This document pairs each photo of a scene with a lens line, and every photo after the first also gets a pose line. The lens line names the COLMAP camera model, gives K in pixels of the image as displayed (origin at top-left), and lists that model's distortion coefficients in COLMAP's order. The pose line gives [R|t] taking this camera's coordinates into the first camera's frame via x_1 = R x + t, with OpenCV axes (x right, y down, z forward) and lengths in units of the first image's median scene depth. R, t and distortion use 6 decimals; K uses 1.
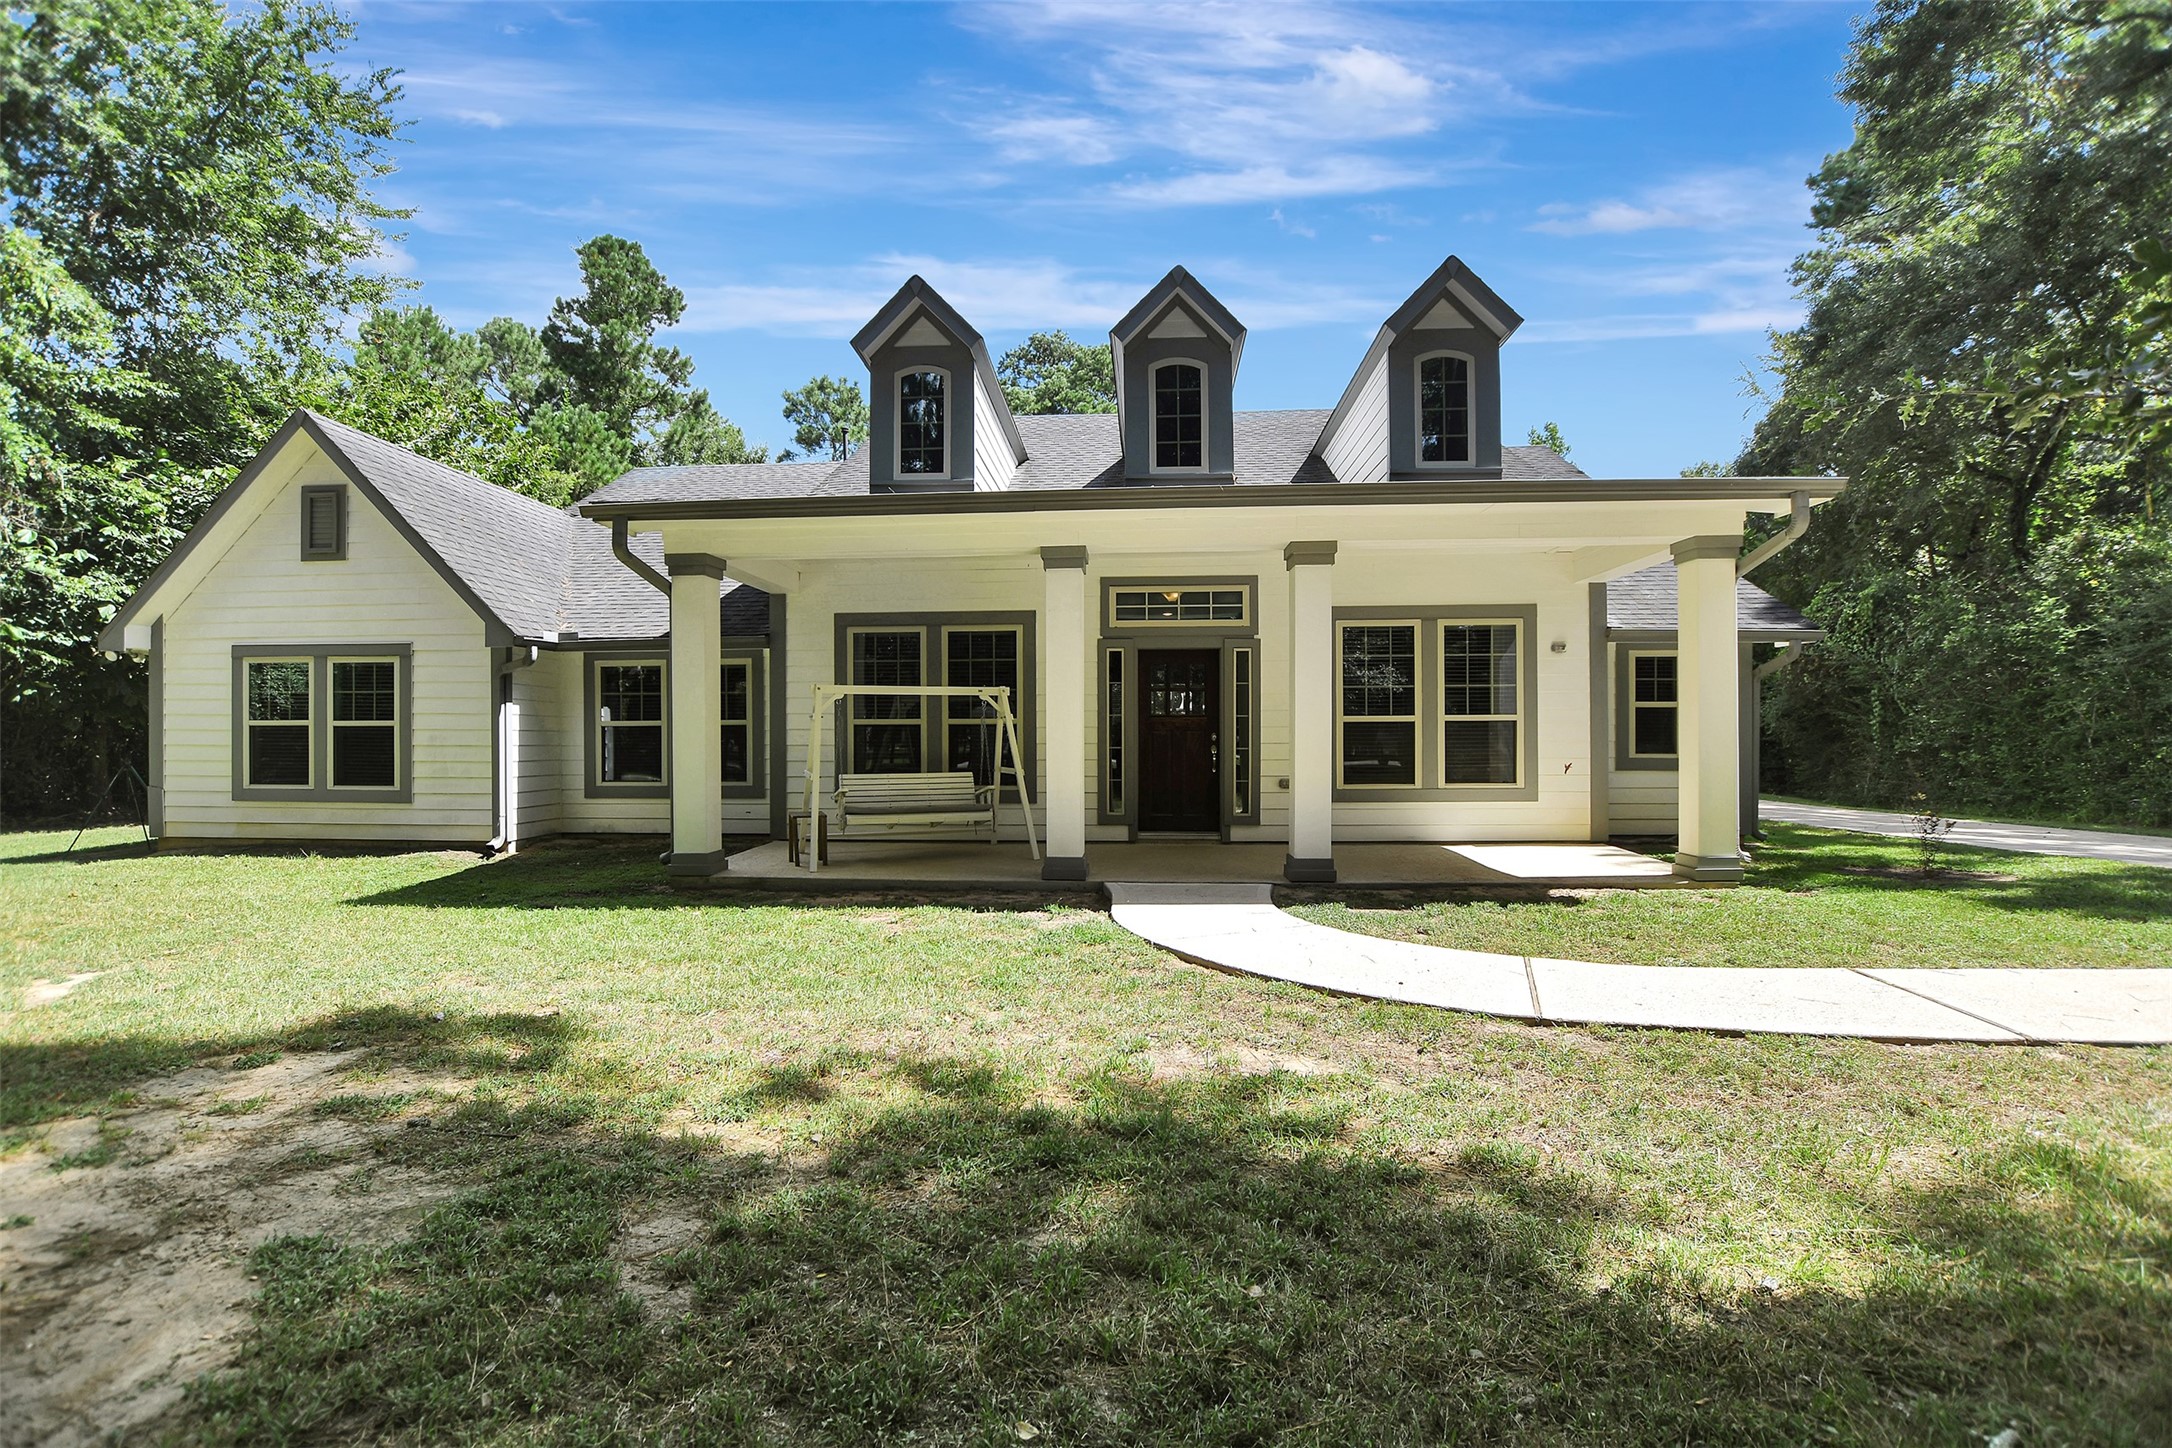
lens RADIAL K [[971.1, 0, 1084.0], [0, 971.1, 731.2], [0, 0, 1]] dist [-0.016531, 0.003322]
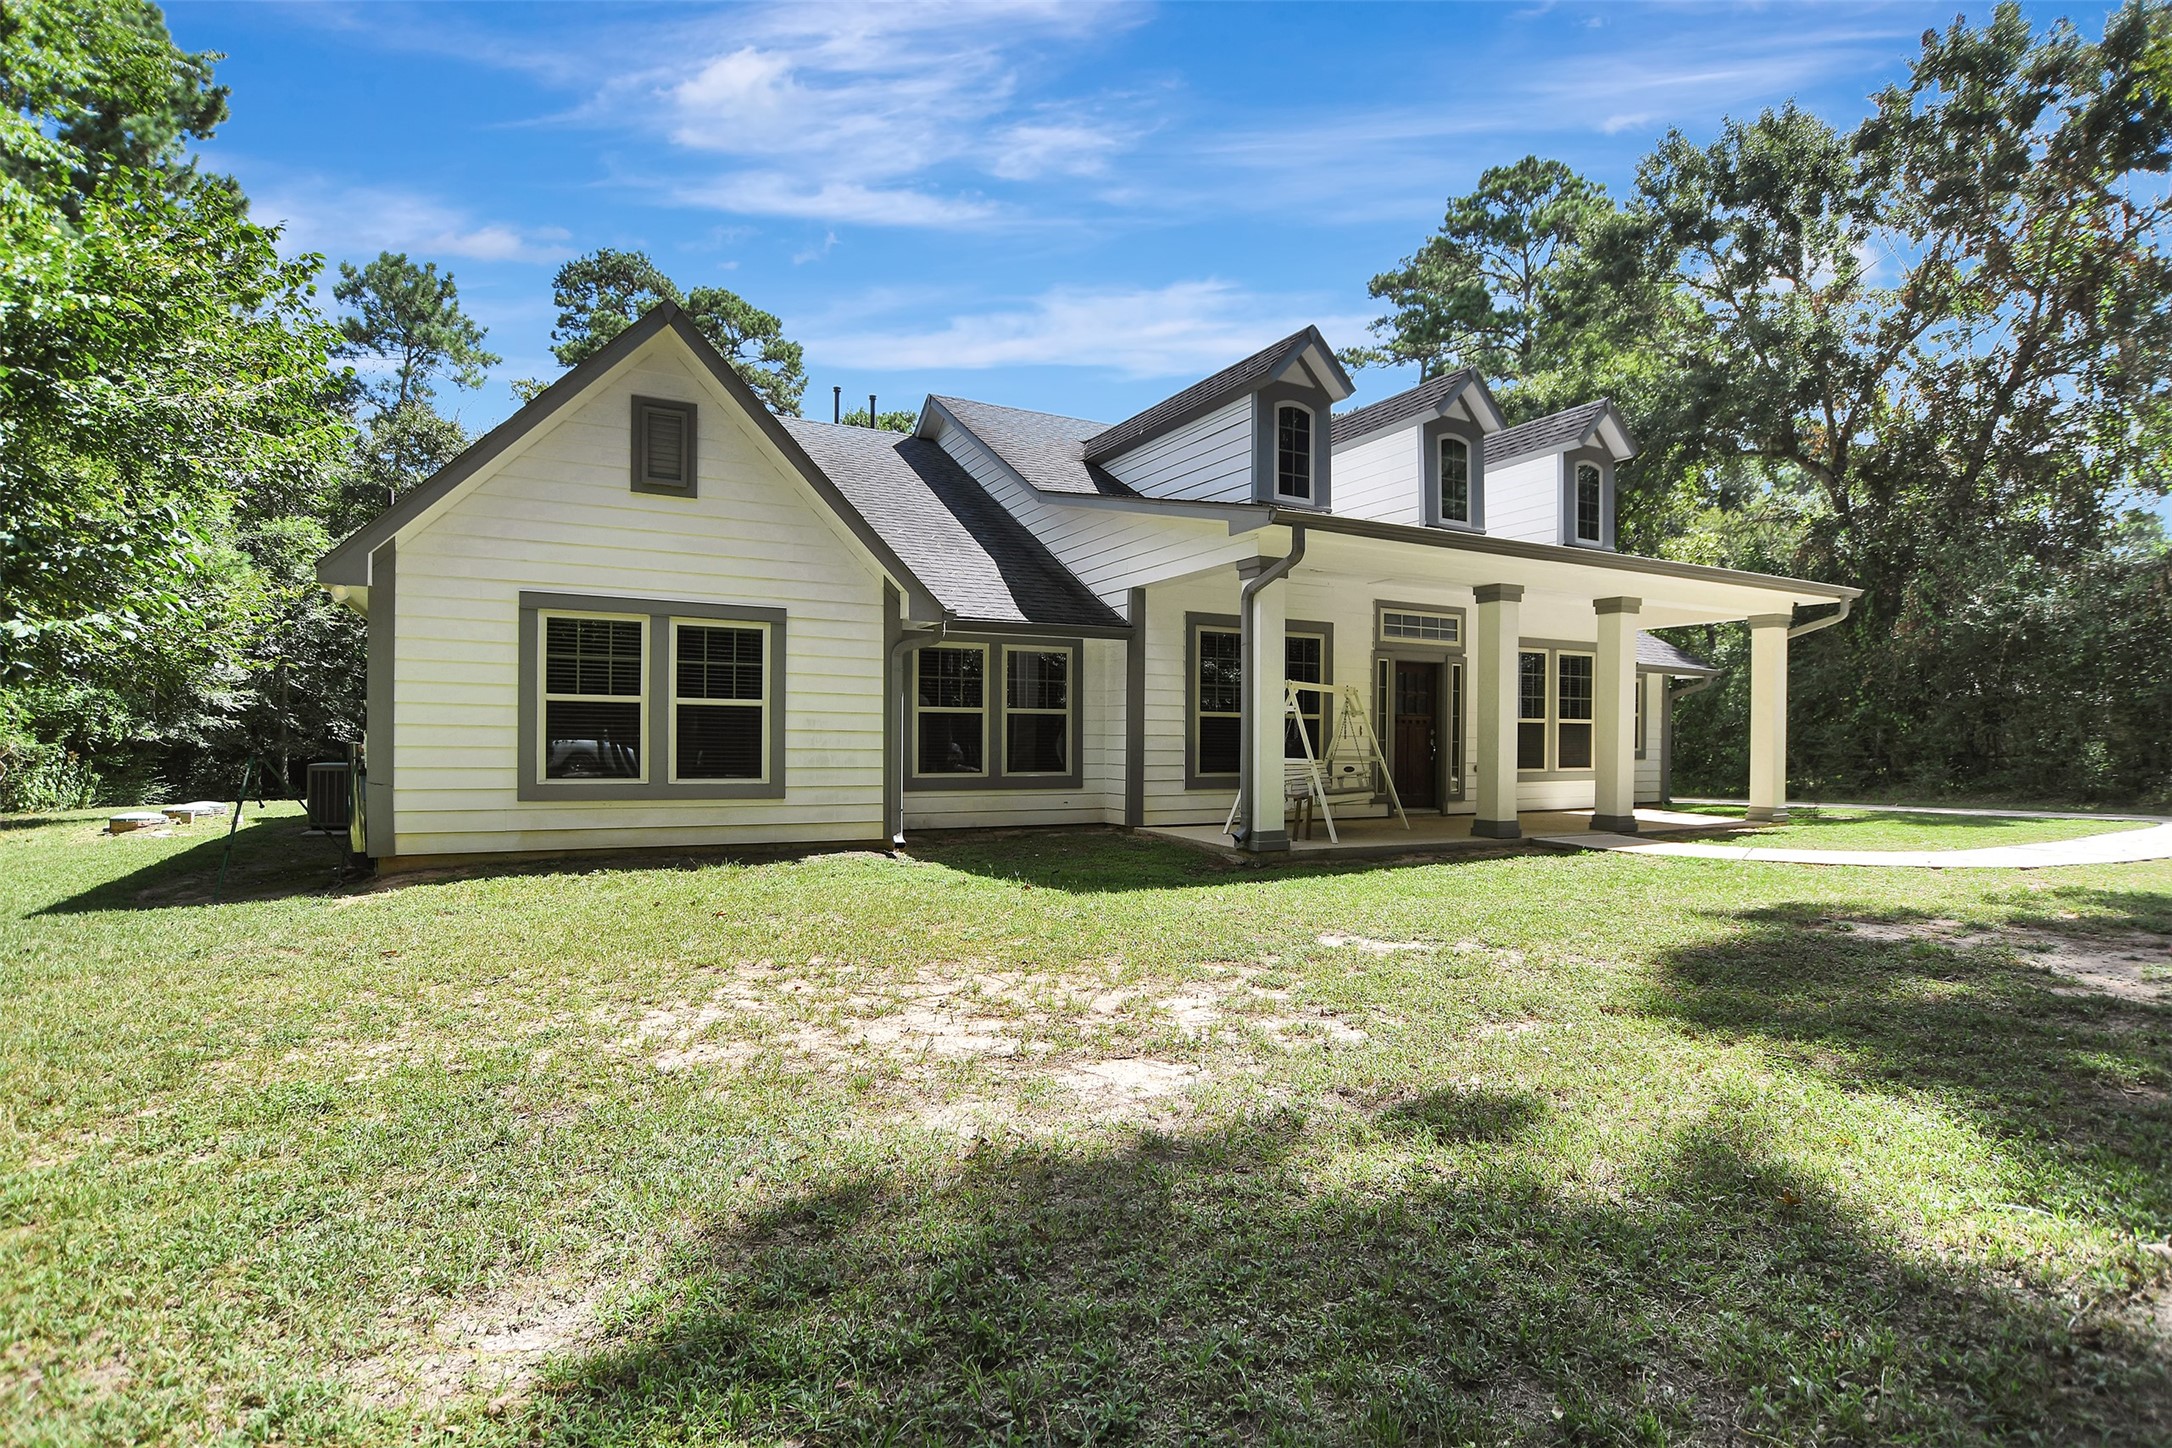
lens RADIAL K [[1058.8, 0, 1098.9], [0, 1058.8, 722.7], [0, 0, 1]] dist [0.001725, 0.000014]
pose [[0.838708, 0.017123, 0.544311, -0.972675], [-0.021845, 0.999759, 0.002208, 0.000472], [-0.544142, -0.013742, 0.838880, 0.074747]]
